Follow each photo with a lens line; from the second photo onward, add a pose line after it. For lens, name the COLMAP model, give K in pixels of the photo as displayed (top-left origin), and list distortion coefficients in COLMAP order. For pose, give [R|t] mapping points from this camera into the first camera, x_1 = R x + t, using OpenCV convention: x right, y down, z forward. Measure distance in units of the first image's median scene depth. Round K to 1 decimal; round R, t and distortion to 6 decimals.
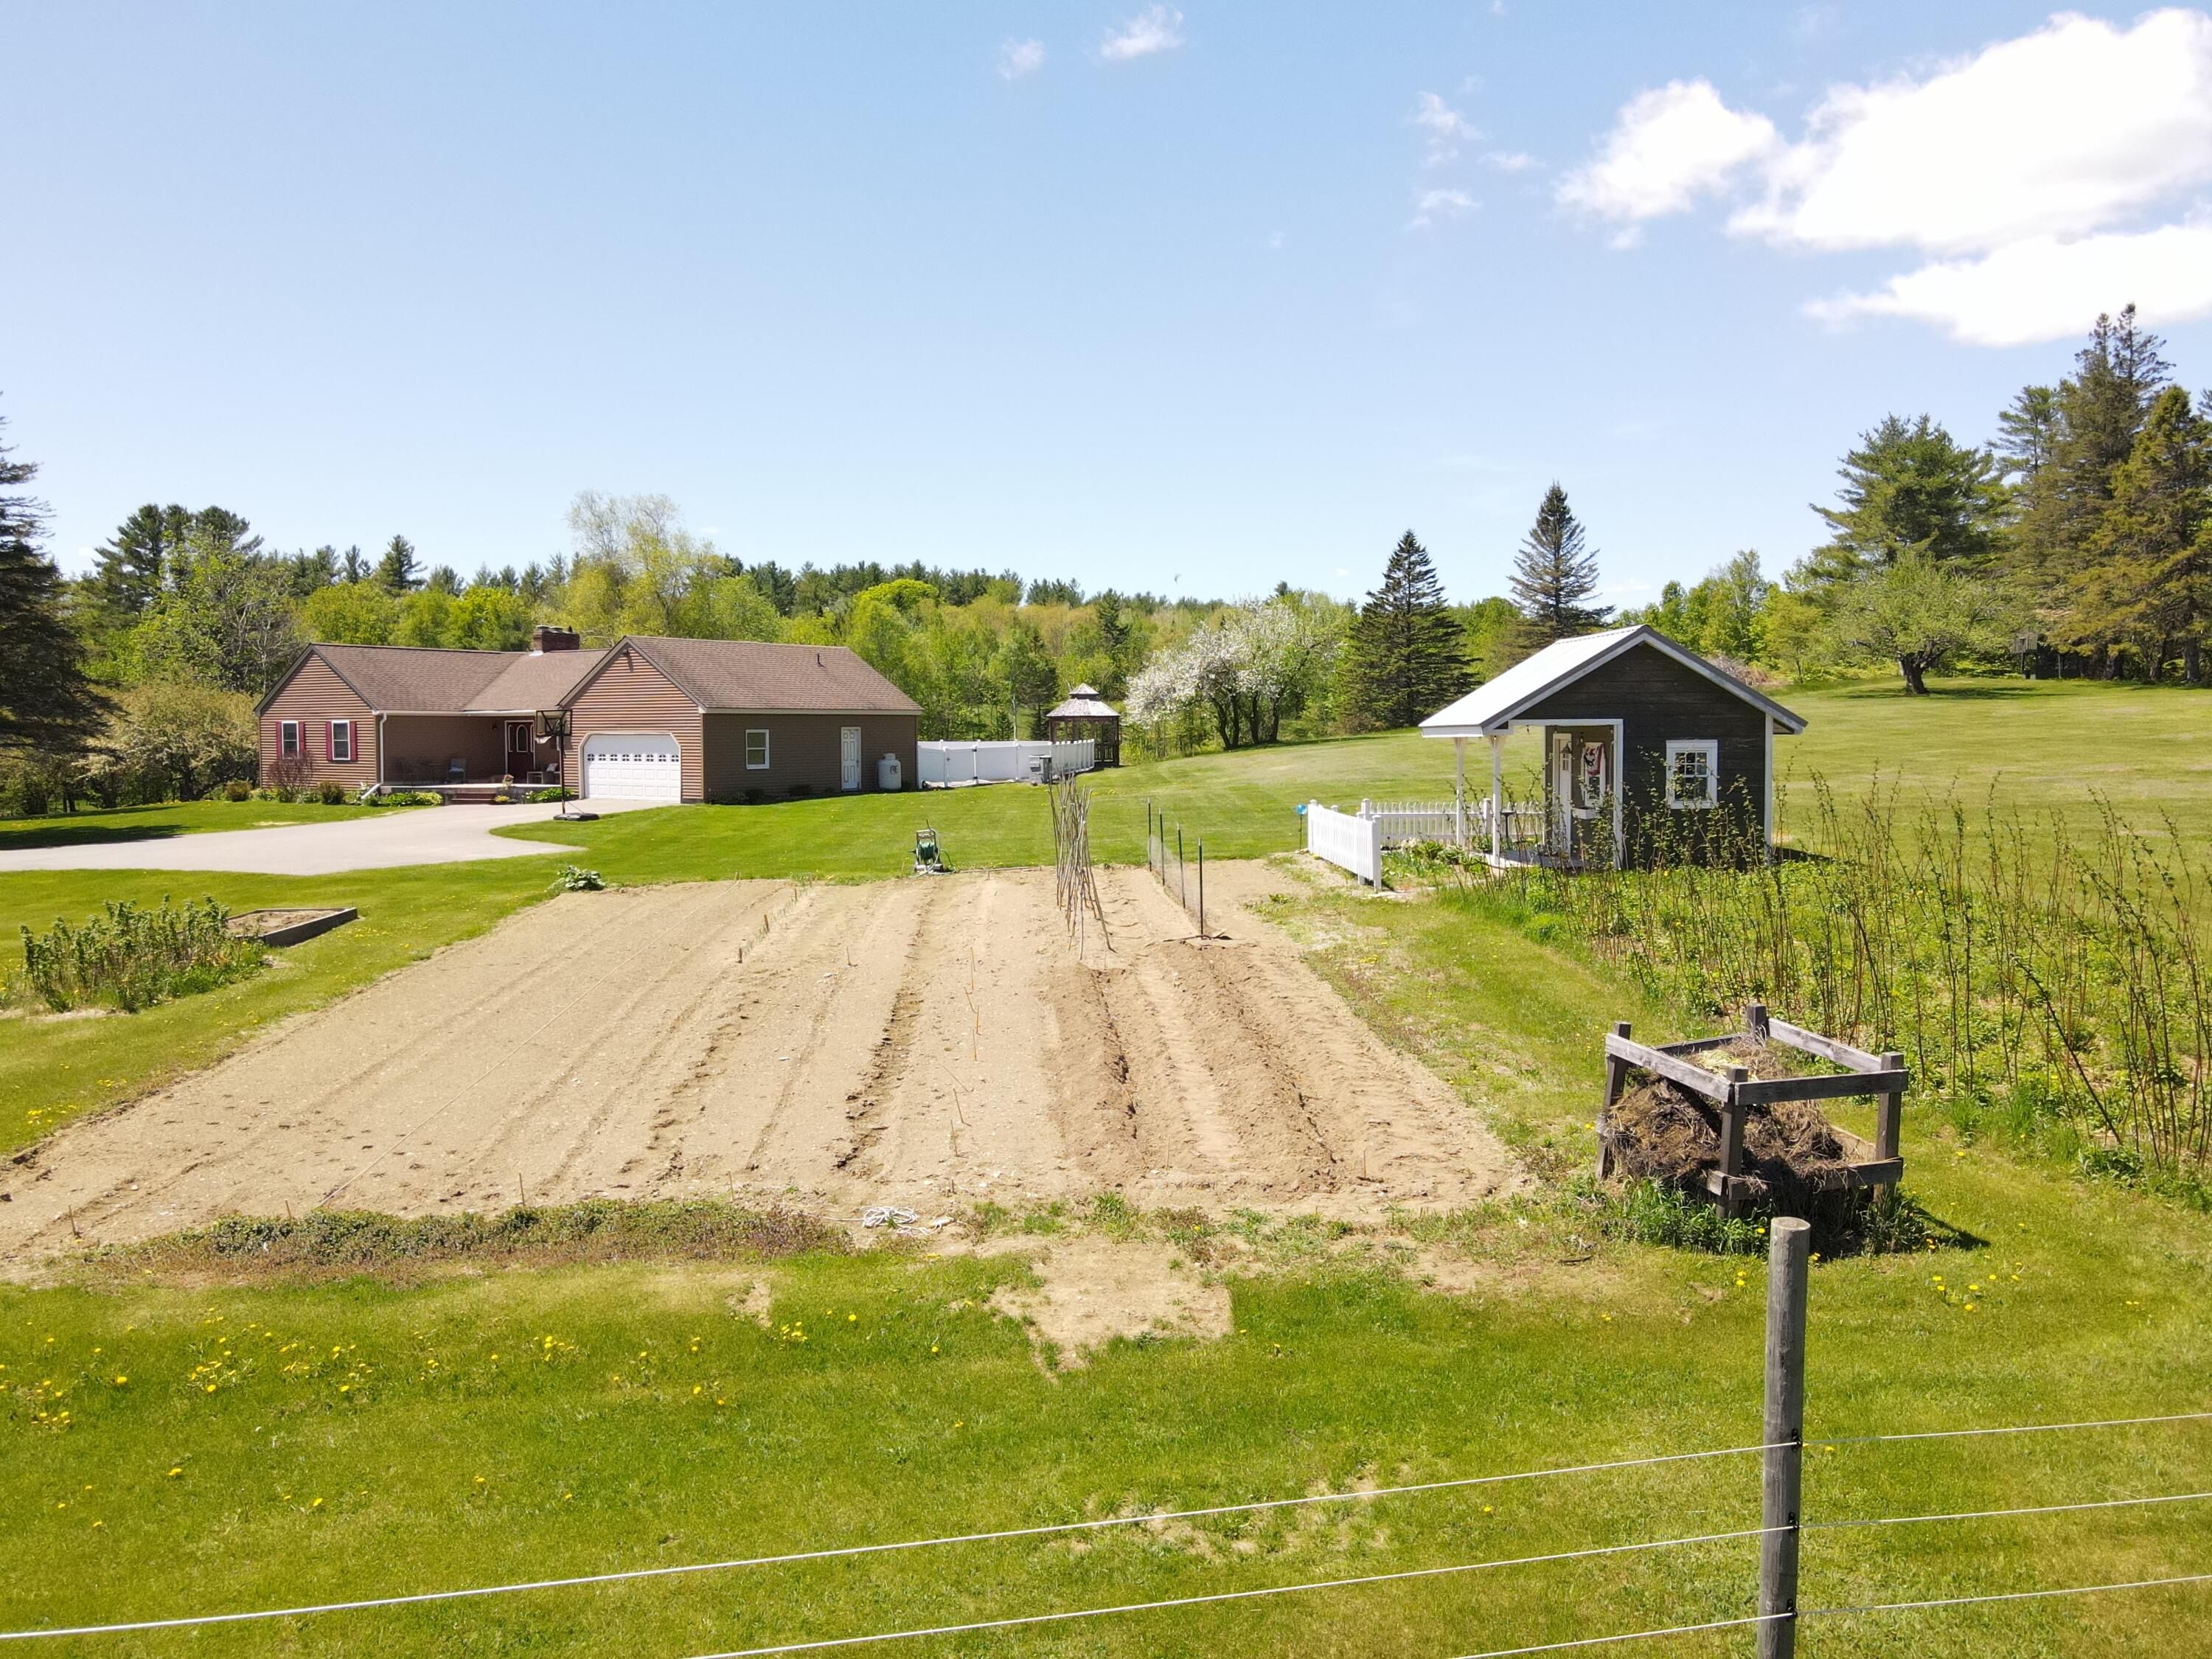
lens RADIAL K [[1621.5, 0, 1096.2], [0, 1621.5, 824.0], [0, 0, 1]] dist [0.001059, 0.022287]
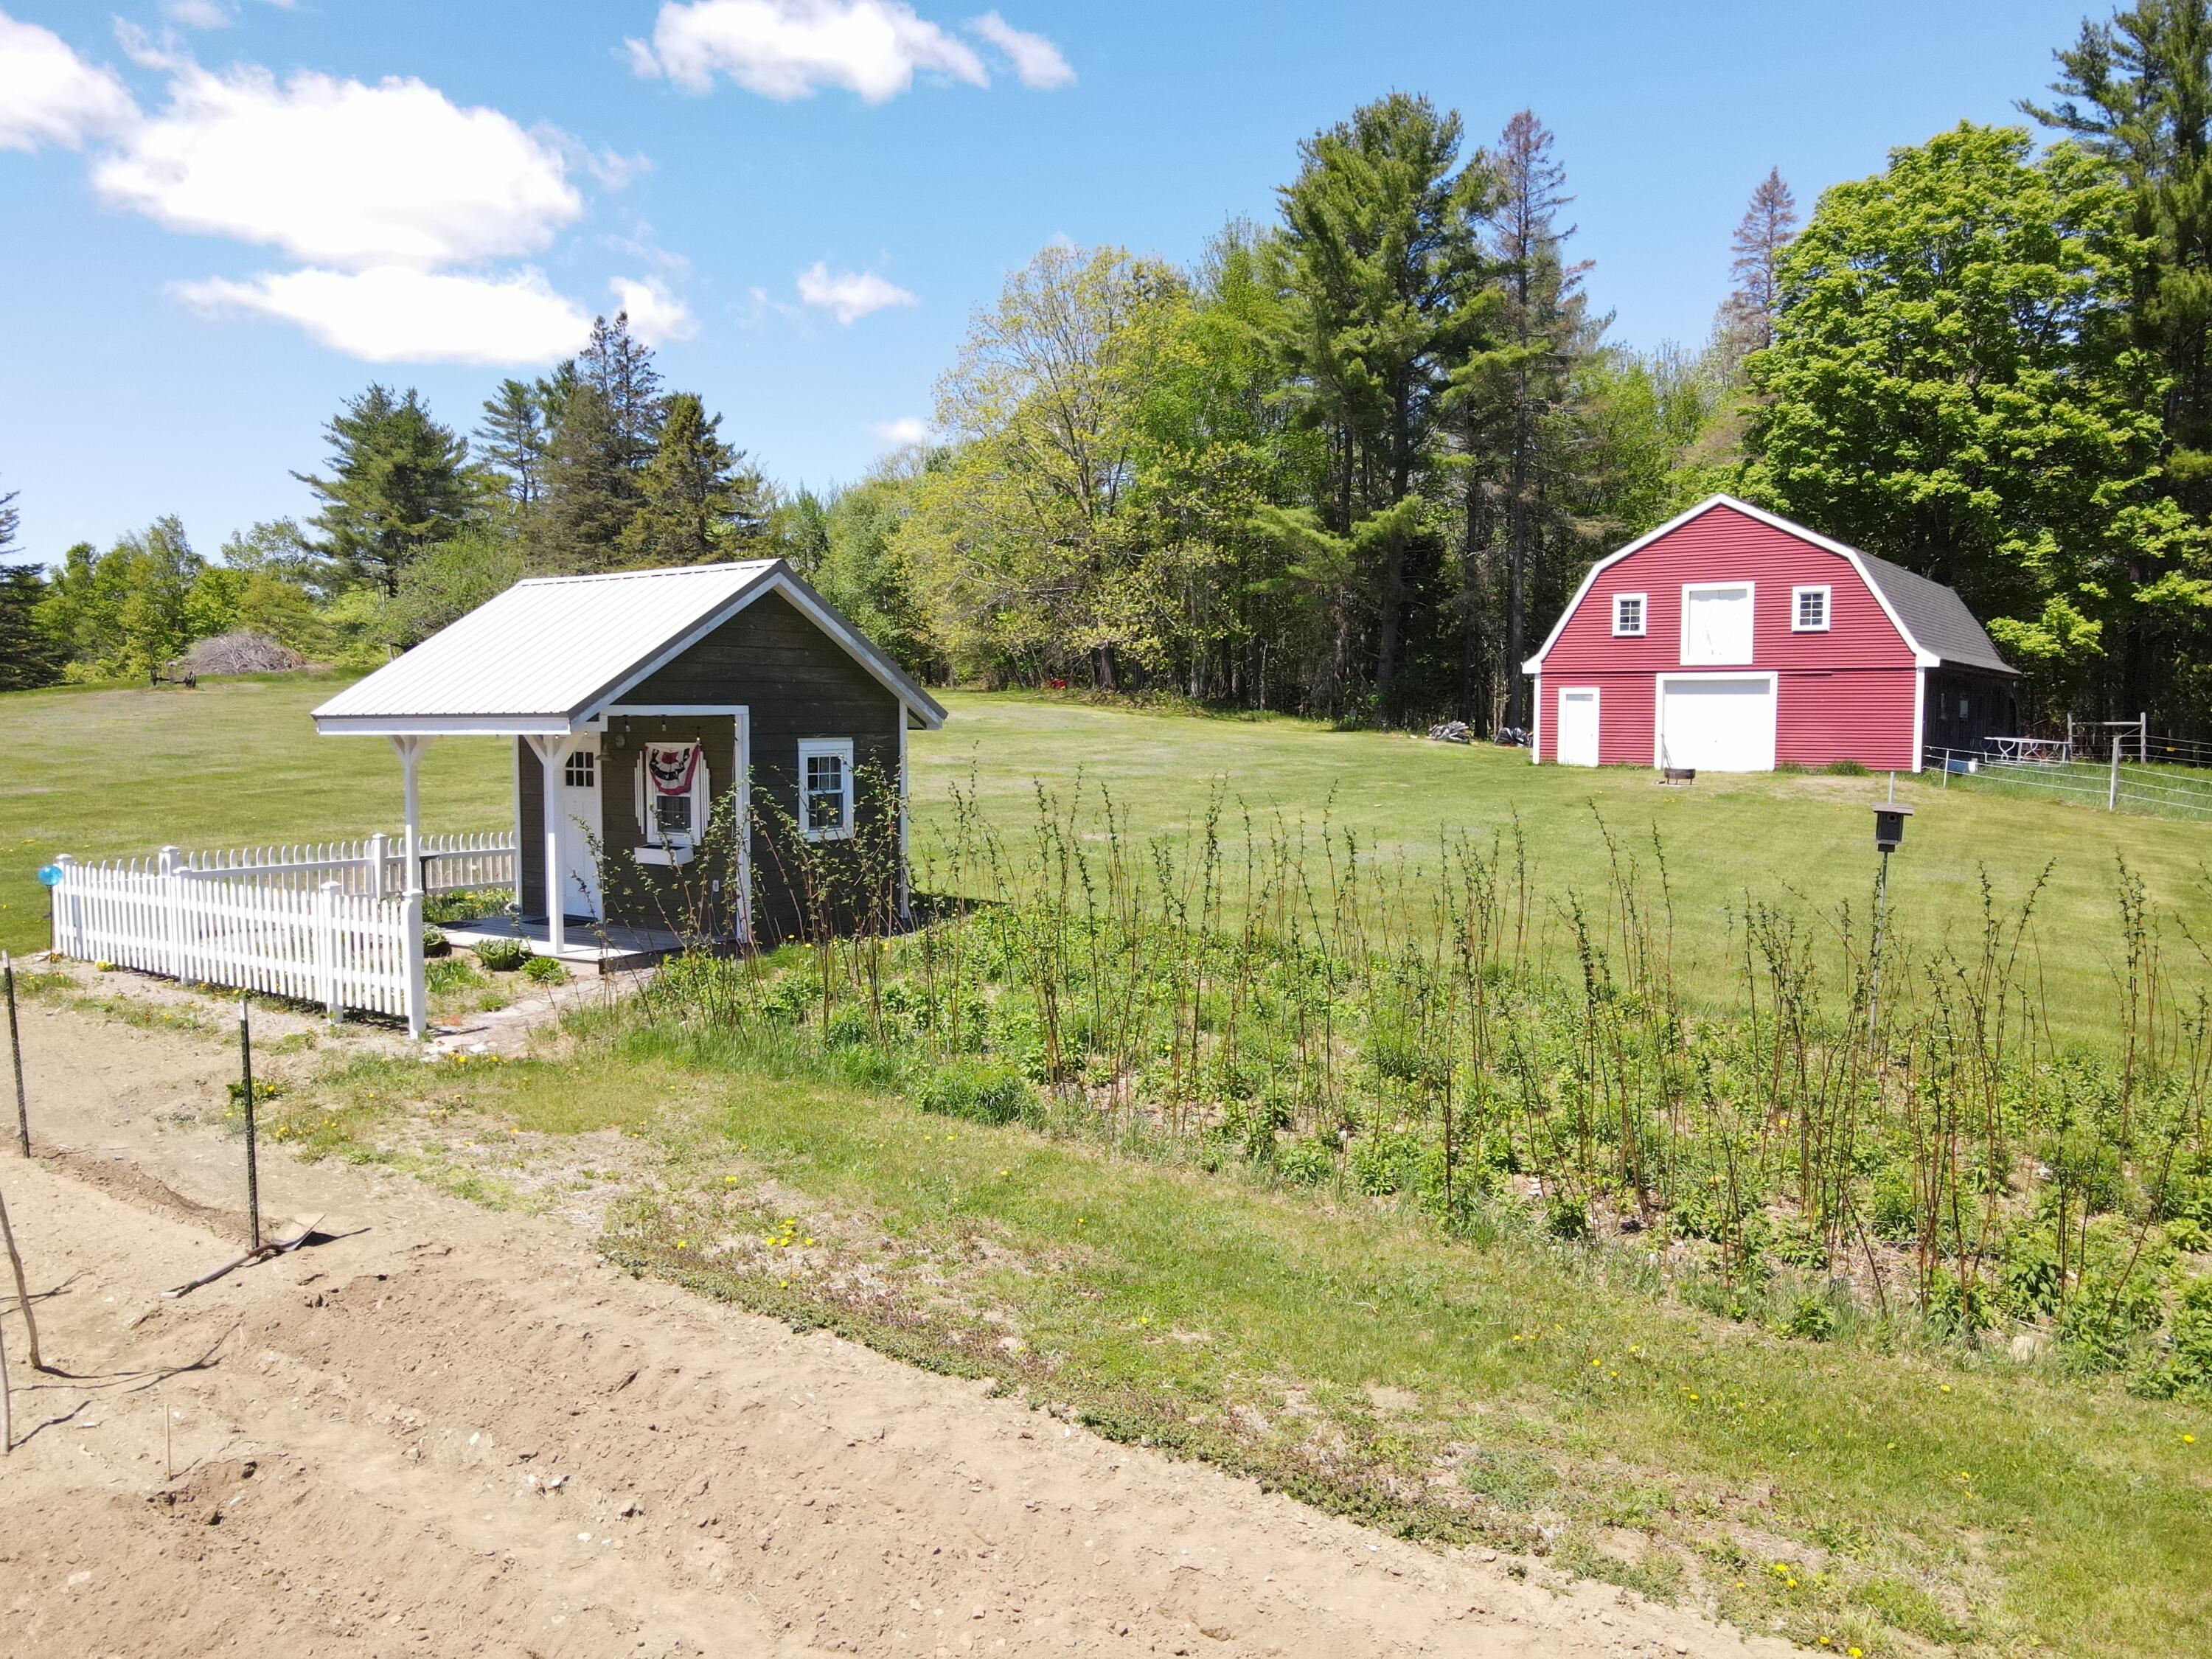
lens RADIAL K [[1621.5, 0, 1101.0], [0, 1621.5, 832.3], [0, 0, 1]] dist [0.001059, 0.022287]
pose [[0.595184, -0.052055, 0.801901, -0.029861], [0.044100, 0.998512, 0.032086, -0.008502], [-0.802378, 0.016267, 0.596594, 0.147219]]
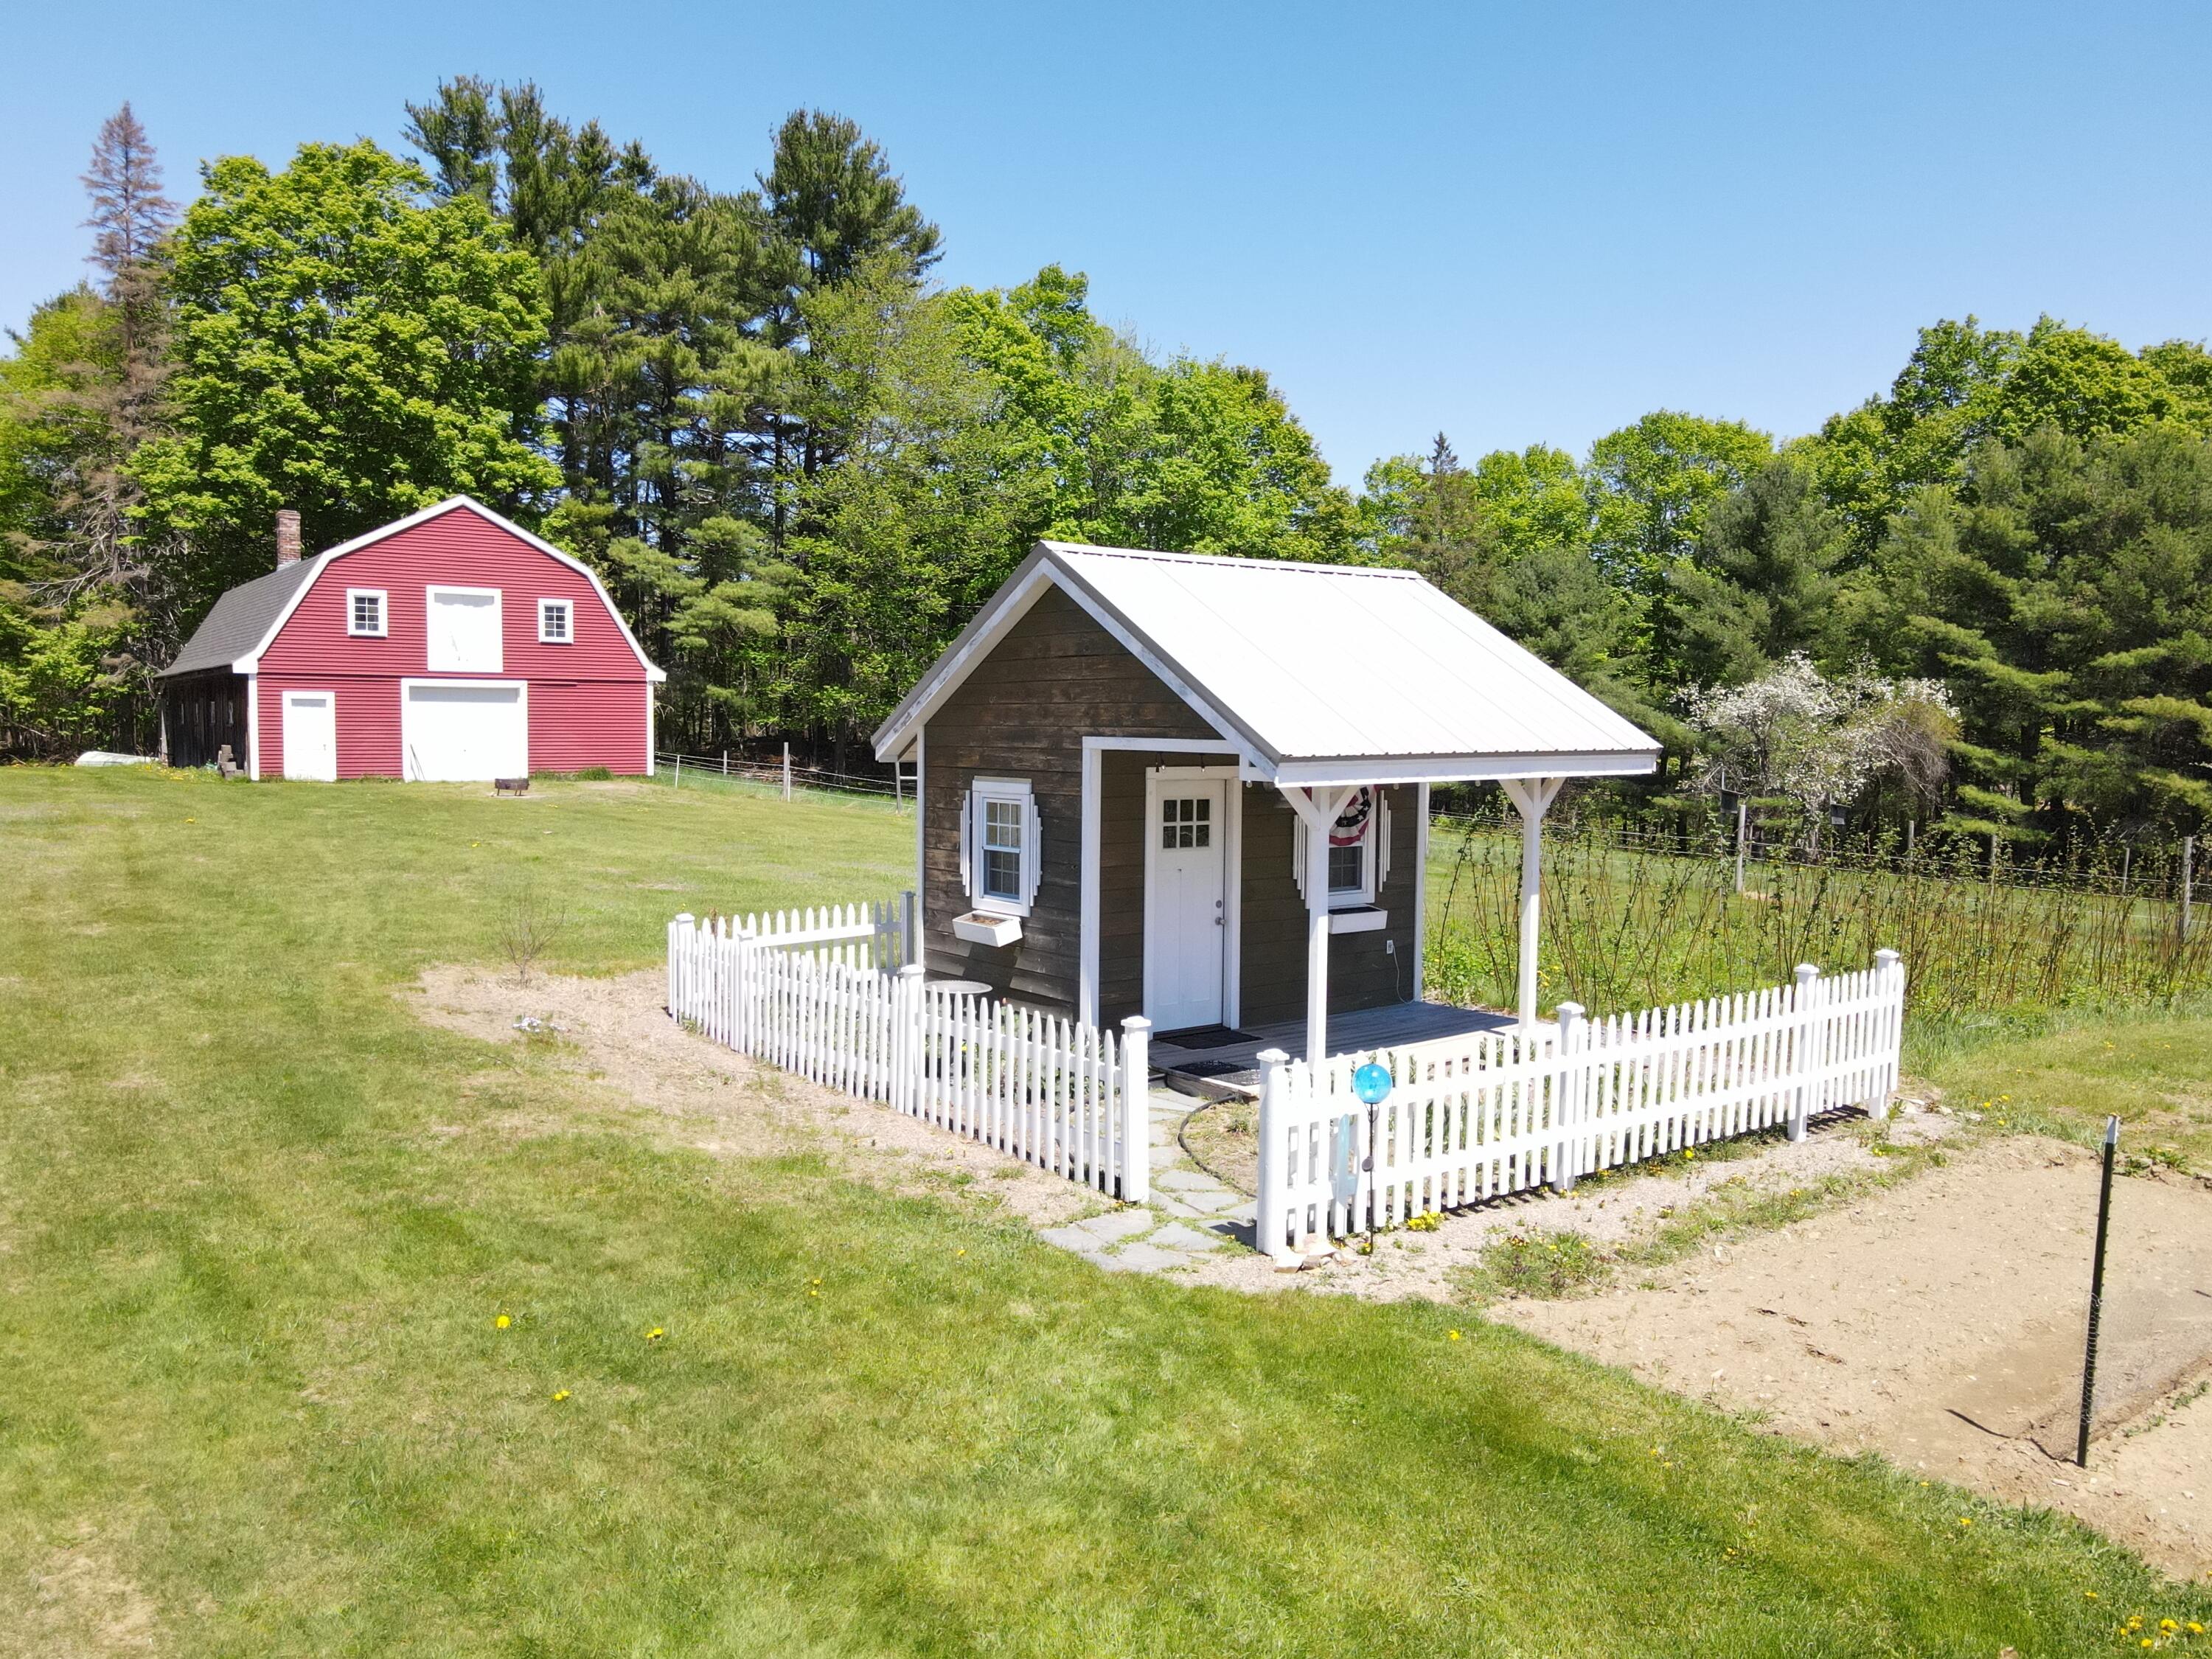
lens RADIAL K [[1621.5, 0, 1106.3], [0, 1621.5, 801.7], [0, 0, 1]] dist [0.001059, 0.022287]
pose [[-0.584061, -0.039112, 0.810767, -0.019070], [0.045603, 0.995680, 0.080883, -0.026500], [-0.810428, 0.084214, -0.579754, 0.406516]]
